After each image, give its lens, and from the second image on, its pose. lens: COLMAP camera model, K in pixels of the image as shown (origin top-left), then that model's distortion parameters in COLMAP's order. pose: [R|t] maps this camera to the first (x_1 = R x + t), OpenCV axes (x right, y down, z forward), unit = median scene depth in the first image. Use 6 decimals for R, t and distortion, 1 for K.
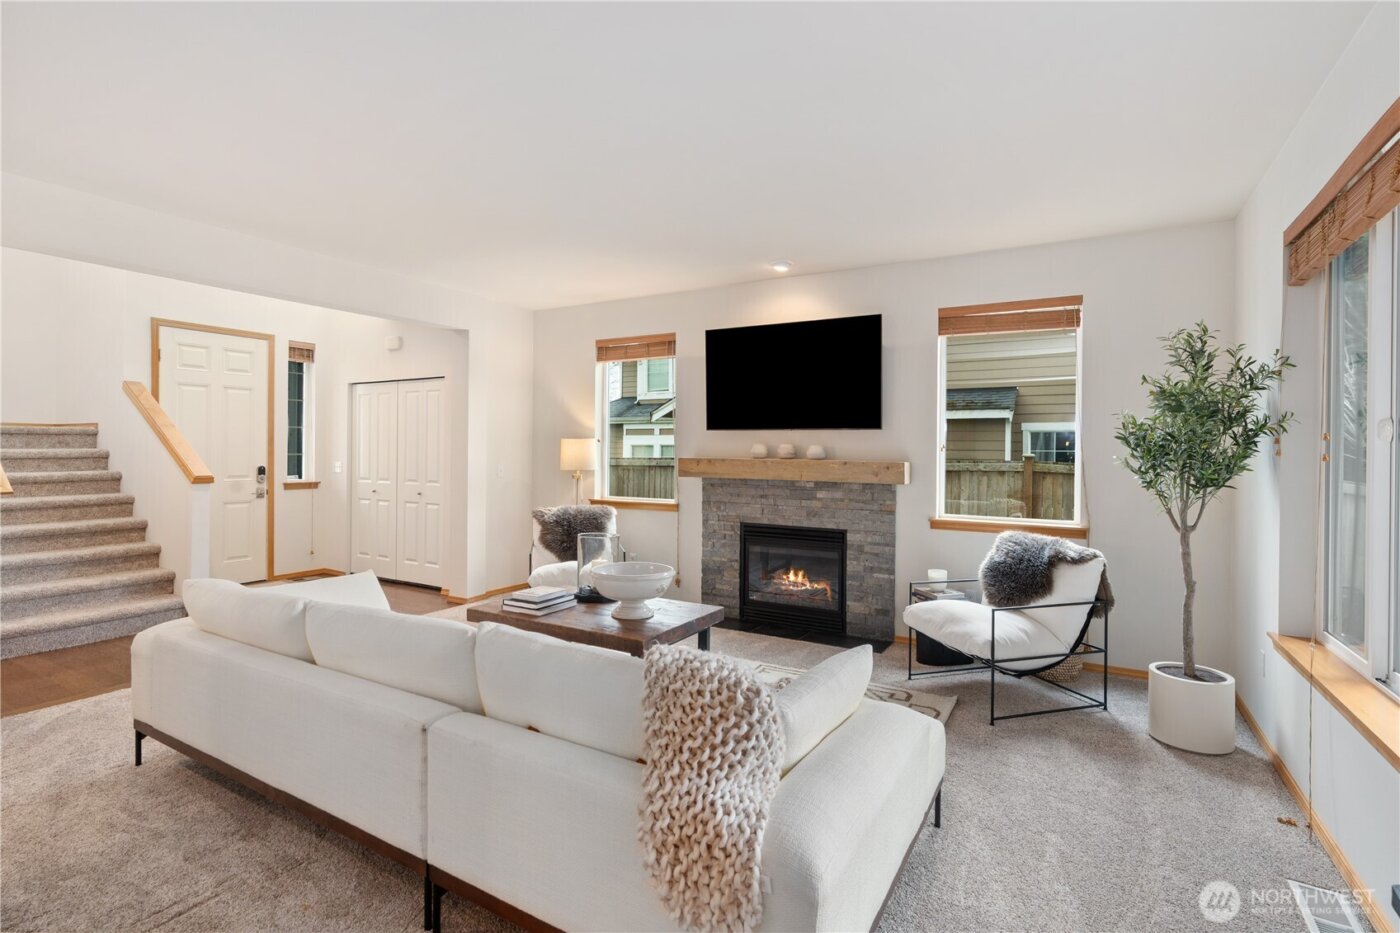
lens RADIAL K [[666.2, 0, 697.4], [0, 666.2, 457.9], [0, 0, 1]] dist [-0.005526, -0.000280]
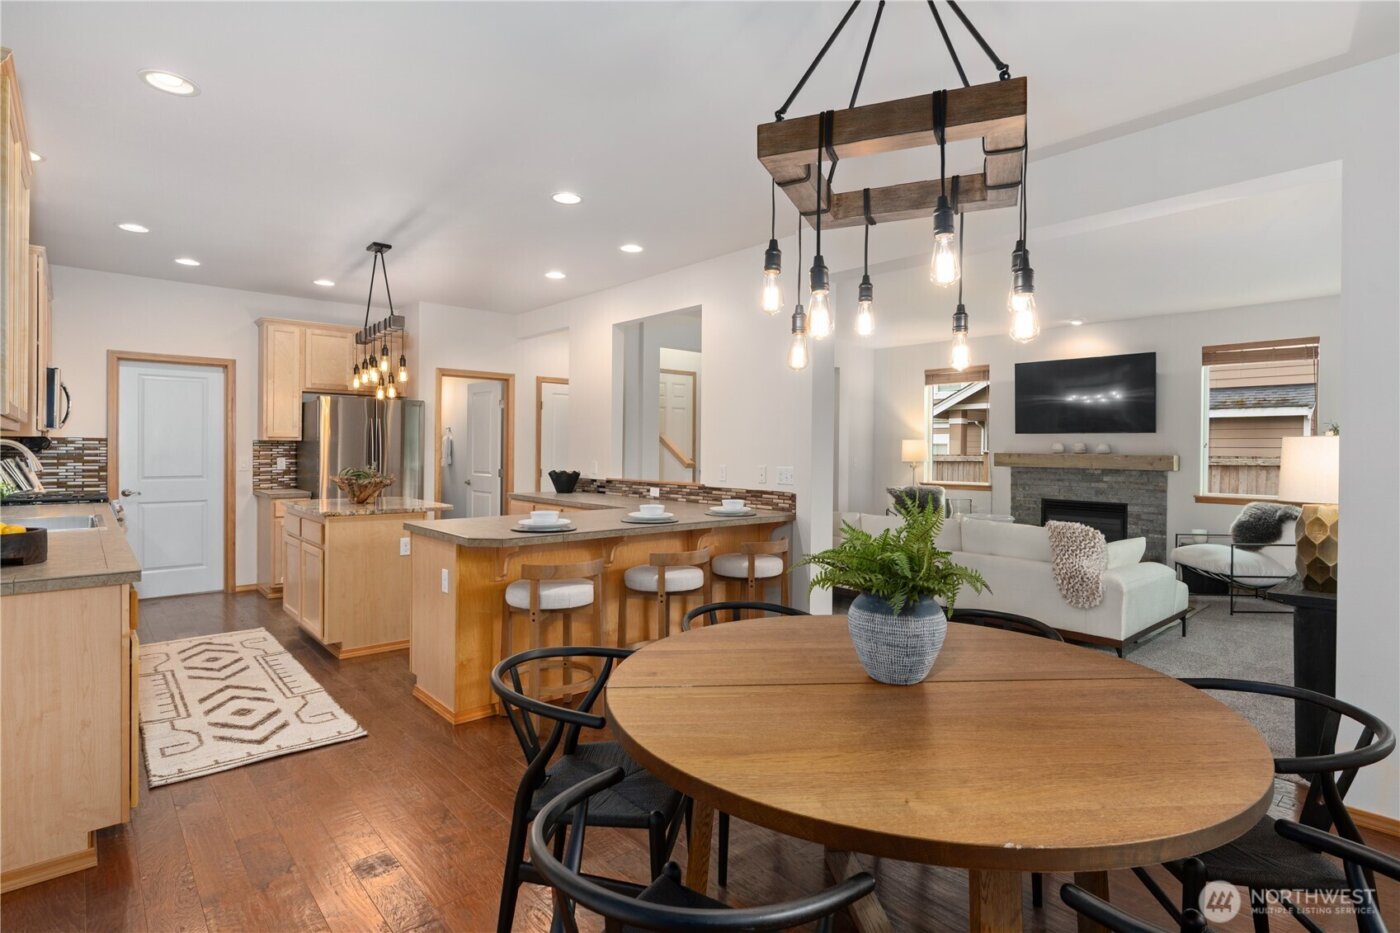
lens RADIAL K [[704.1, 0, 702.4], [0, 704.1, 455.6], [0, 0, 1]] dist [-0.000534, 0.000400]
pose [[0.951206, 0.001594, -0.308551, -0.175019], [-0.002354, 0.999995, -0.002090, 0.011456], [0.308546, 0.002714, 0.951205, -0.708363]]
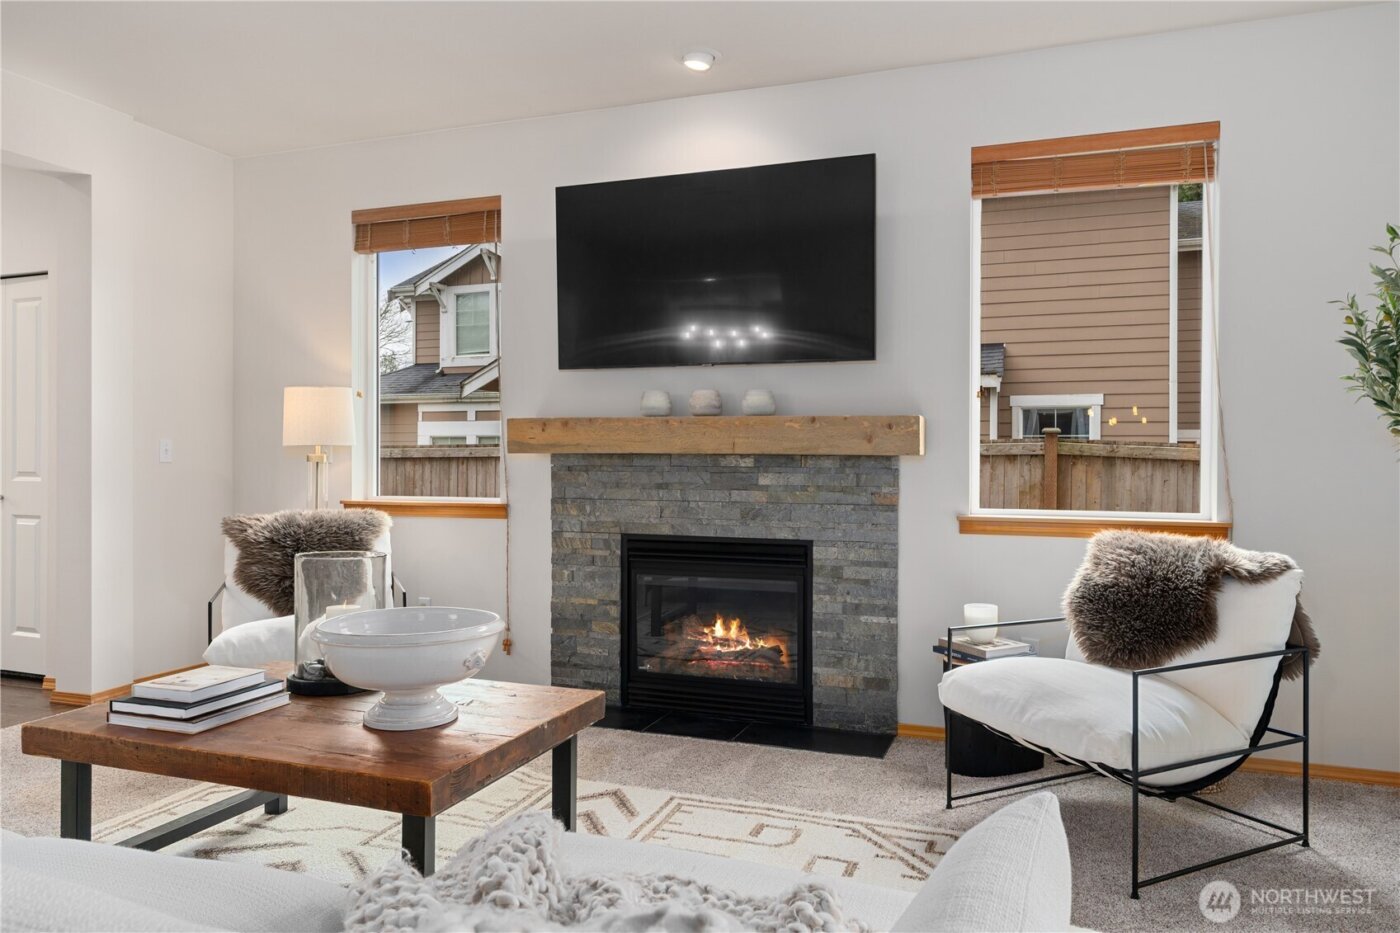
lens RADIAL K [[939.9, 0, 700.0], [0, 939.9, 466.5], [0, 0, 1]] dist [0.003957, 0.001450]
pose [[0.984501, -0.008134, 0.175189, -0.008988], [0.008001, 0.999967, 0.001464, 0.043582], [-0.175195, -0.000039, 0.984534, 0.232798]]
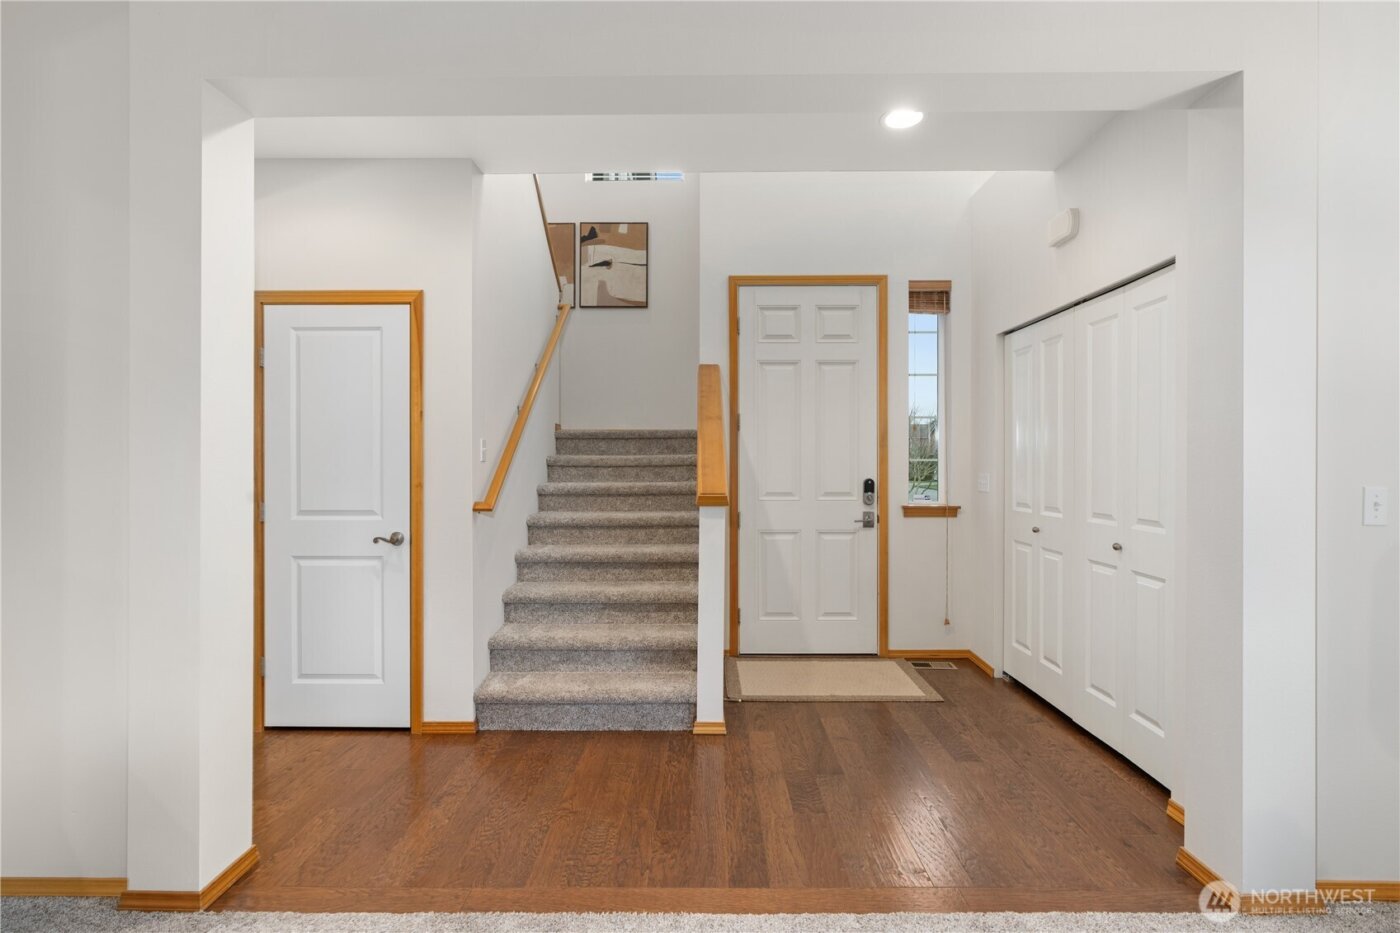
lens RADIAL K [[666.2, 0, 697.4], [0, 666.2, 457.9], [0, 0, 1]] dist [-0.005526, -0.000280]
pose [[0.490886, -0.012178, -0.871138, -0.229070], [-0.004882, 0.999848, -0.016729, 0.004609], [0.871210, 0.012465, 0.490752, 0.721420]]
